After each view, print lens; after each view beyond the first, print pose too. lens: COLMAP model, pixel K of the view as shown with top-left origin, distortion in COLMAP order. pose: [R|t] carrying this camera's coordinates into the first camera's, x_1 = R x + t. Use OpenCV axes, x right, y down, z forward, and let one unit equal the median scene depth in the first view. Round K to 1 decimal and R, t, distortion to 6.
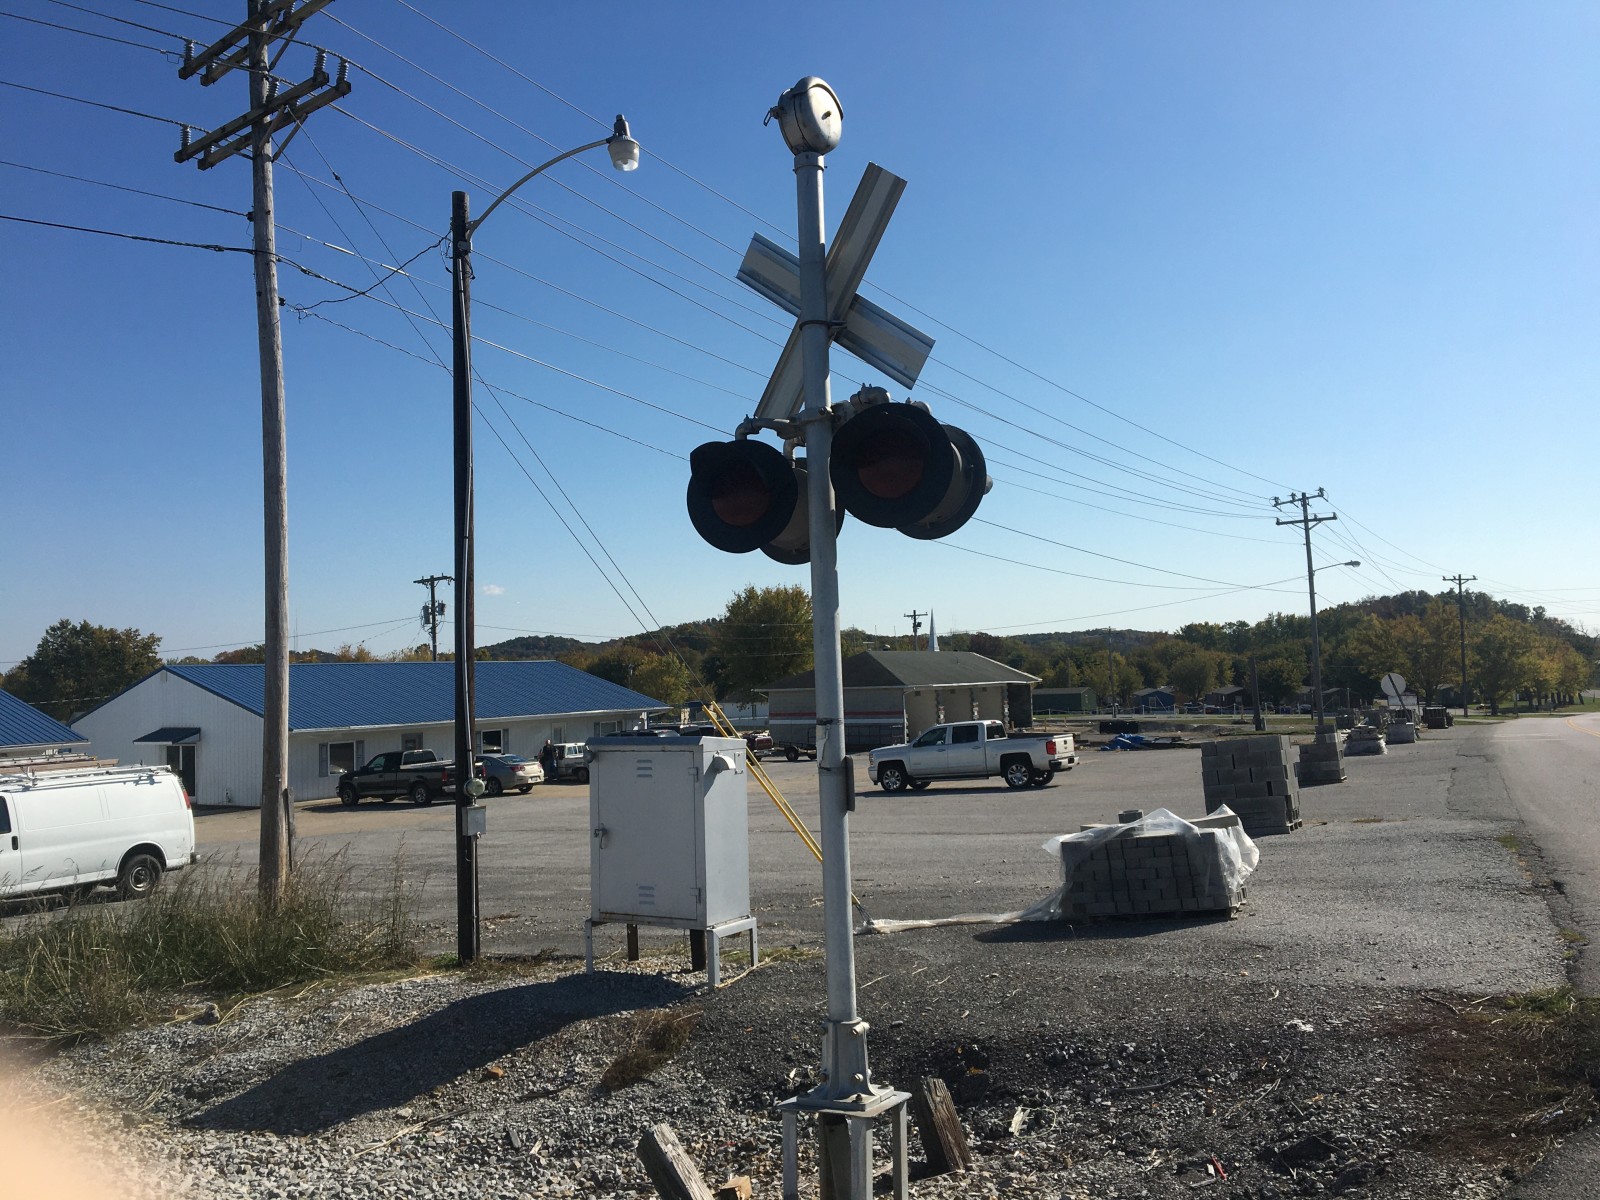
lens RADIAL K [[1317.3, 0, 800.0], [0, 1317.3, 600.0], [0, 0, 1]] dist [0.070008, -0.087091]
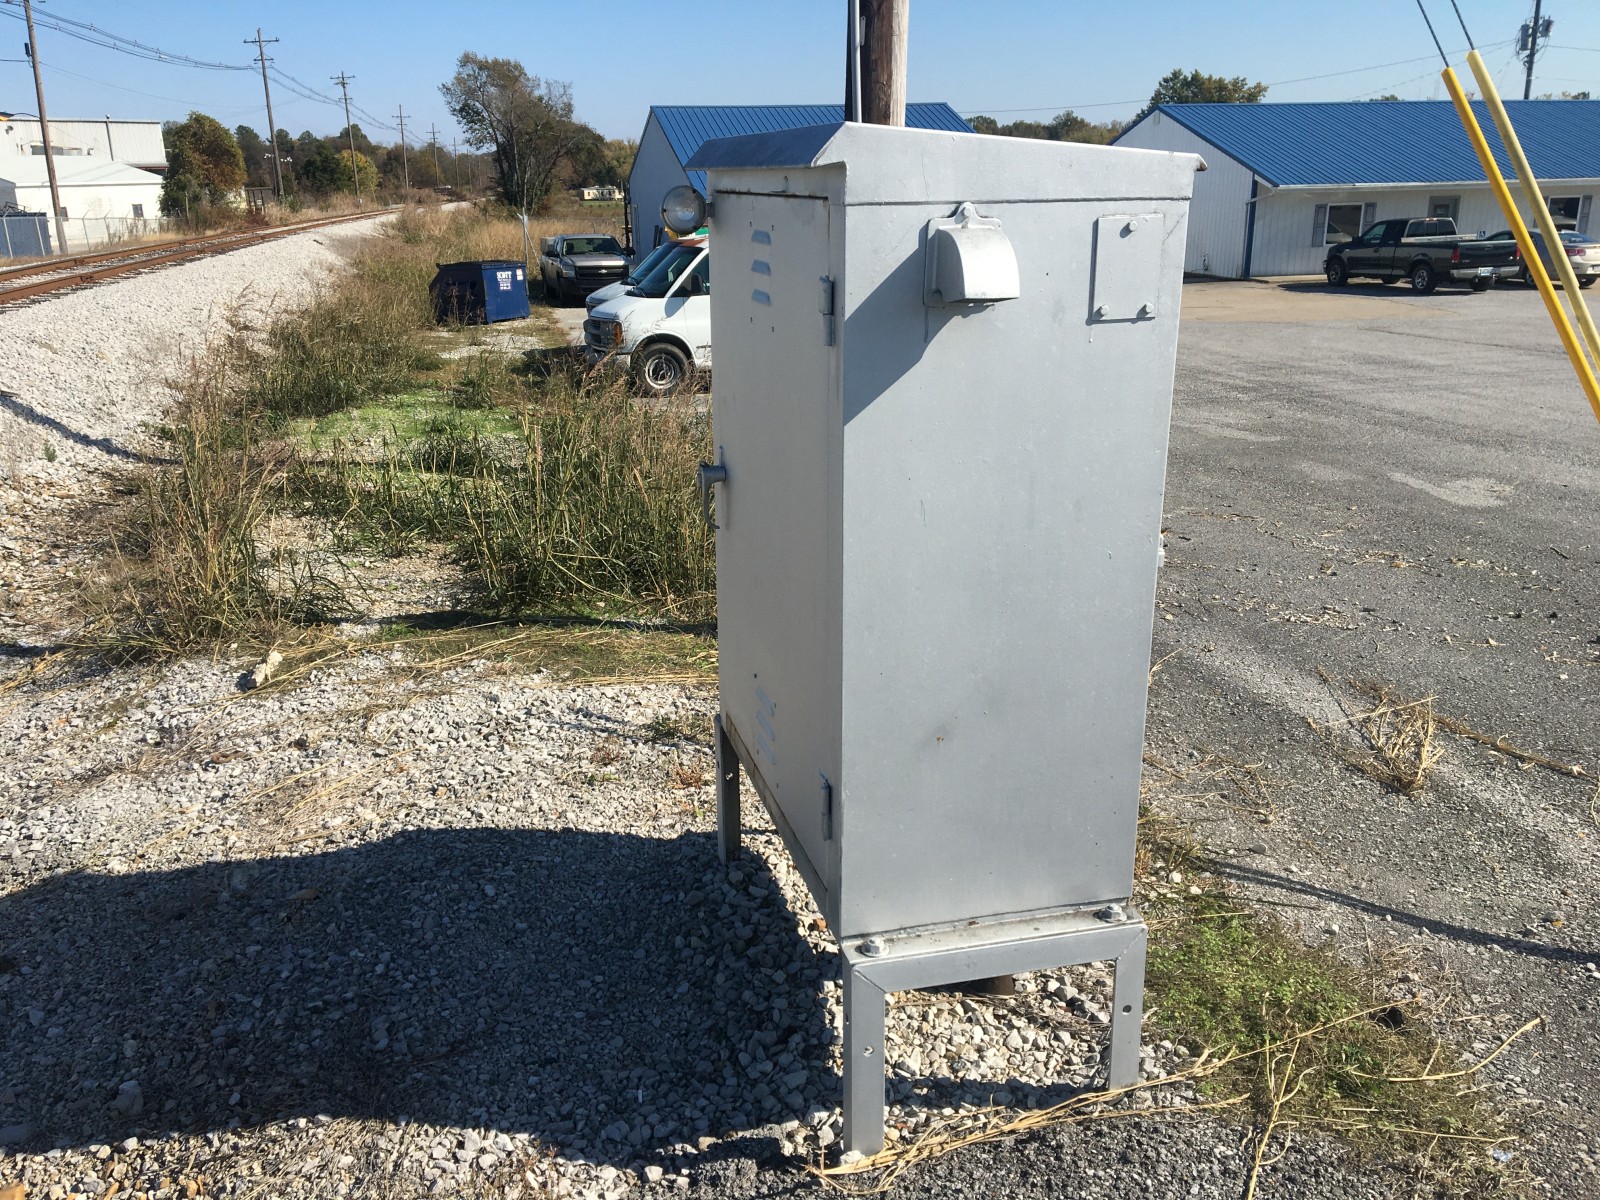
lens RADIAL K [[1317.3, 0, 800.0], [0, 1317.3, 600.0], [0, 0, 1]] dist [0.070008, -0.087091]
pose [[0.706707, 0.237488, -0.666457, 0.016374], [0.035565, 0.928865, 0.368707, 0.020740], [0.706612, -0.284270, 0.647989, 0.178729]]
